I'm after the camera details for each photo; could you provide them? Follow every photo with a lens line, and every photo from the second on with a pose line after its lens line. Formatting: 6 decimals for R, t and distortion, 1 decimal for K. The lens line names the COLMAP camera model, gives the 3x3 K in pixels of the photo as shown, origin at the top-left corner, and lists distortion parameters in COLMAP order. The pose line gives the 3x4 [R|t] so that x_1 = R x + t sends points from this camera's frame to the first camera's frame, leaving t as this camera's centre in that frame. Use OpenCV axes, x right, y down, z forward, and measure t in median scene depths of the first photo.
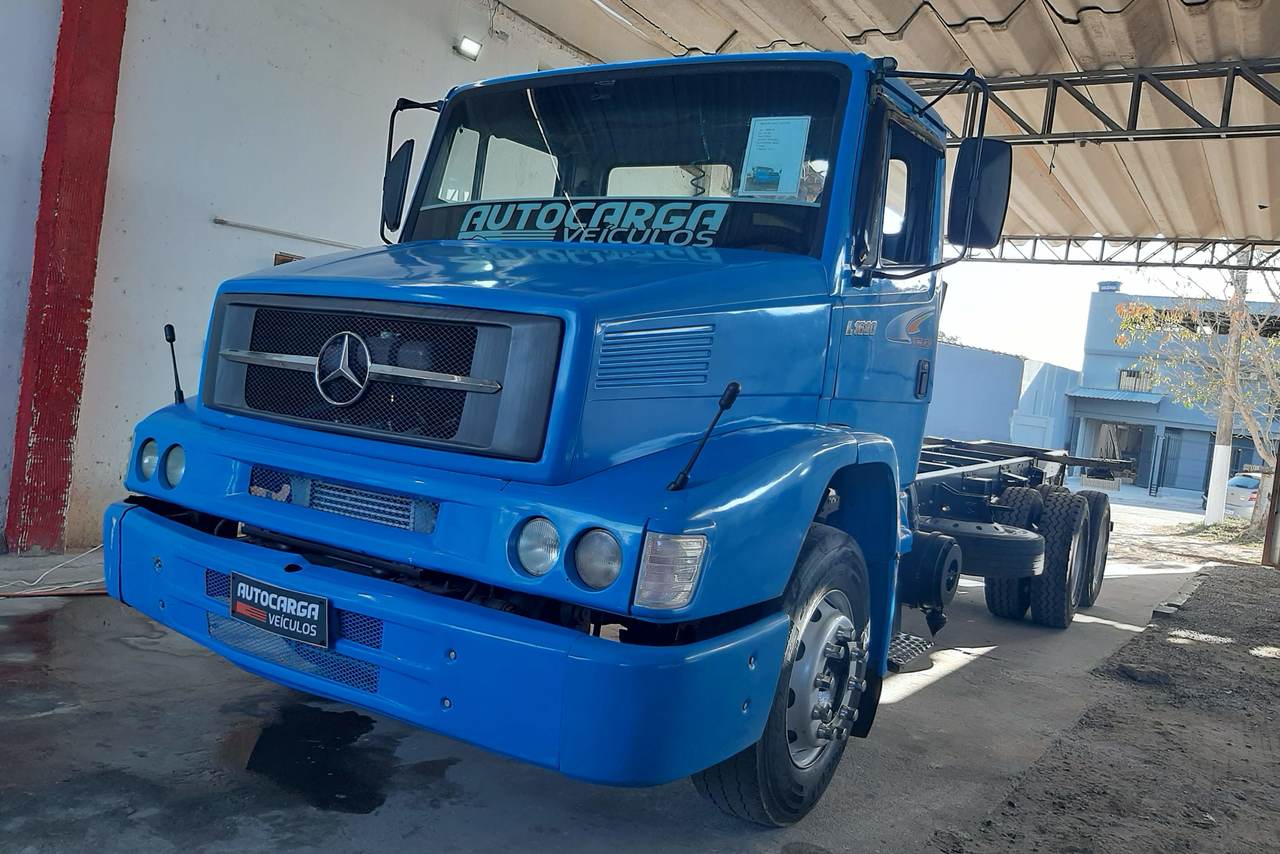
lens RADIAL K [[1002.5, 0, 620.4], [0, 1002.5, 410.5], [0, 0, 1]] dist [0.019972, -0.056875]
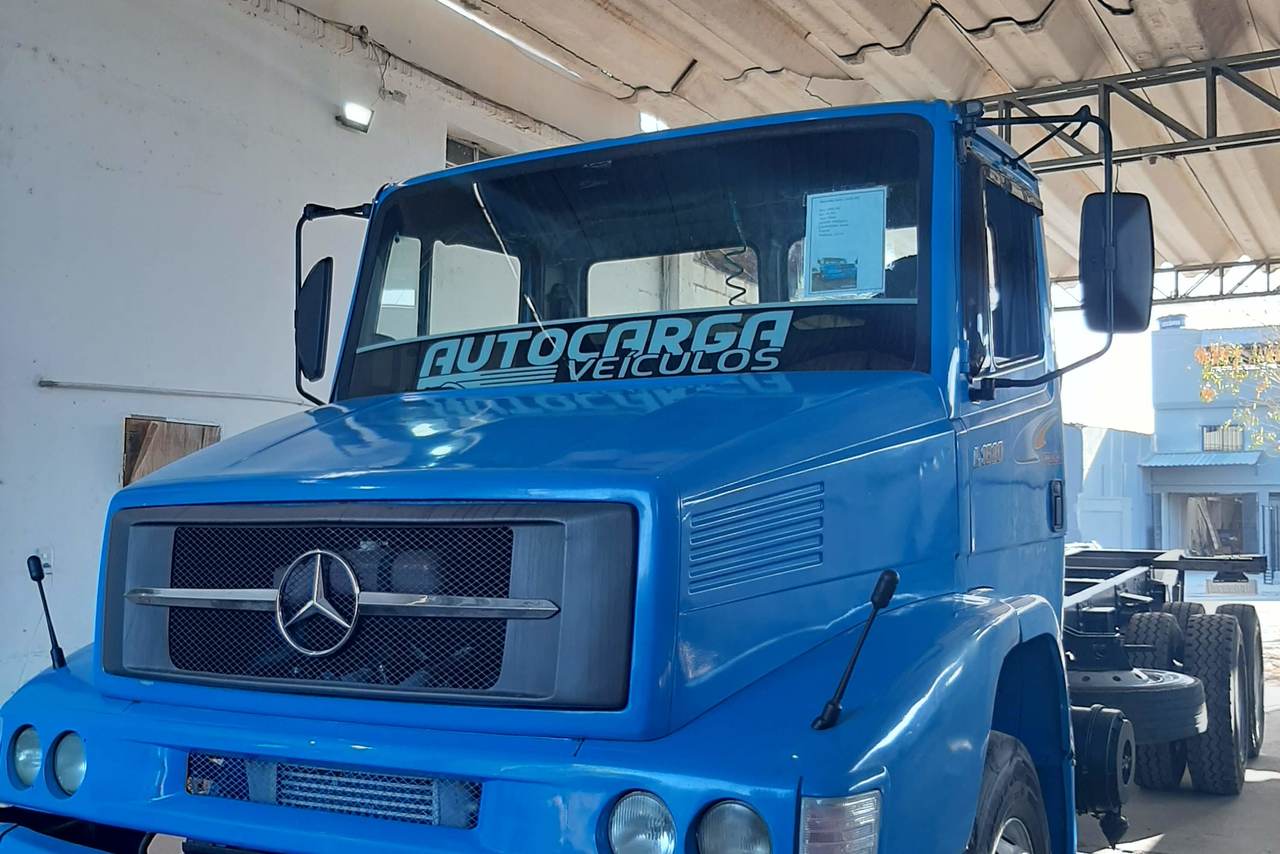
lens RADIAL K [[1329.5, 0, 641.1], [0, 1329.5, 420.0], [0, 0, 1]] dist [0.014392, 0.000000]
pose [[0.991495, -0.109009, 0.071104, -0.077707], [0.115183, 0.989308, -0.089456, -0.045192], [-0.060592, 0.096885, 0.993450, 0.026742]]
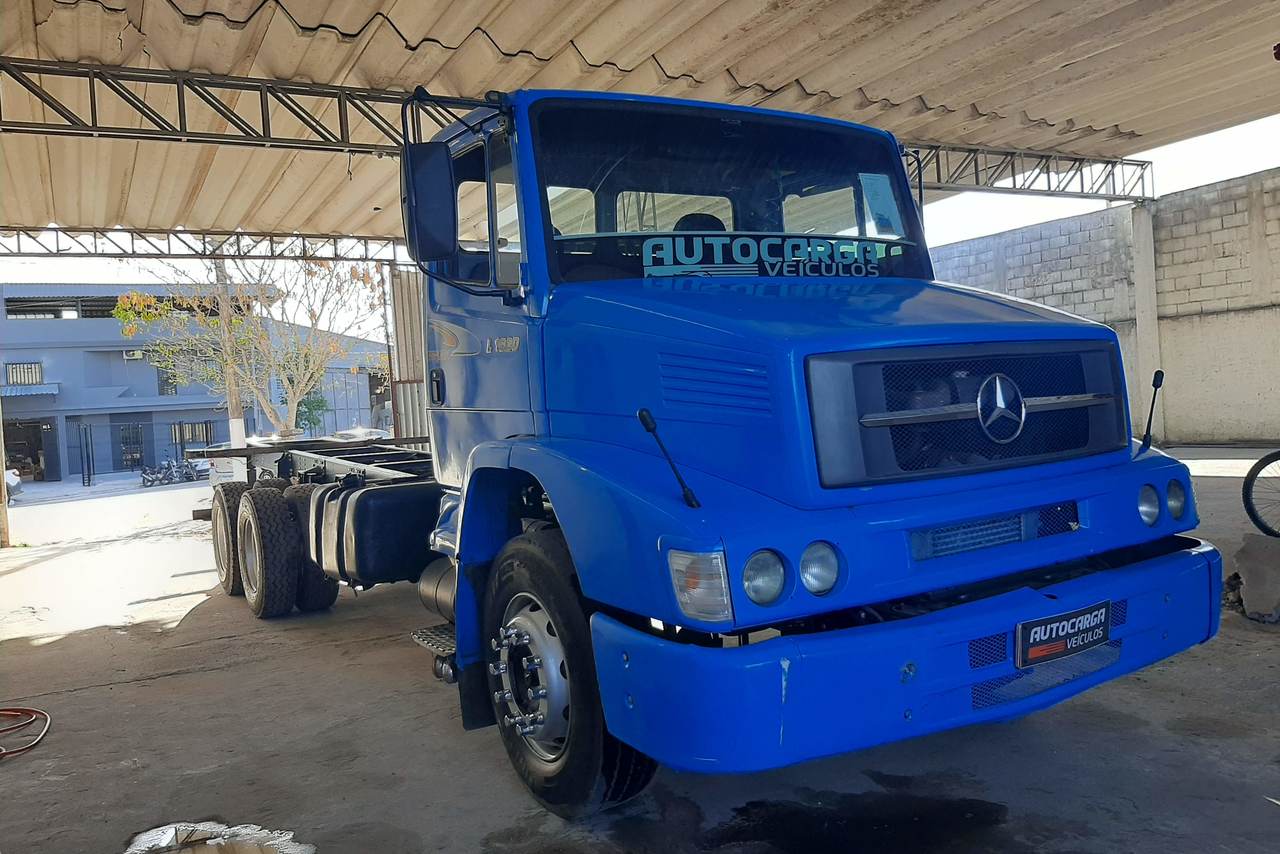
lens RADIAL K [[1002.5, 0, 647.6], [0, 1002.5, 403.6], [0, 0, 1]] dist [0.019972, -0.056875]
pose [[0.442491, -0.149428, 0.884236, -1.063087], [0.140112, 0.985430, 0.096414, -0.155205], [-0.885760, 0.081229, 0.456981, 0.644946]]
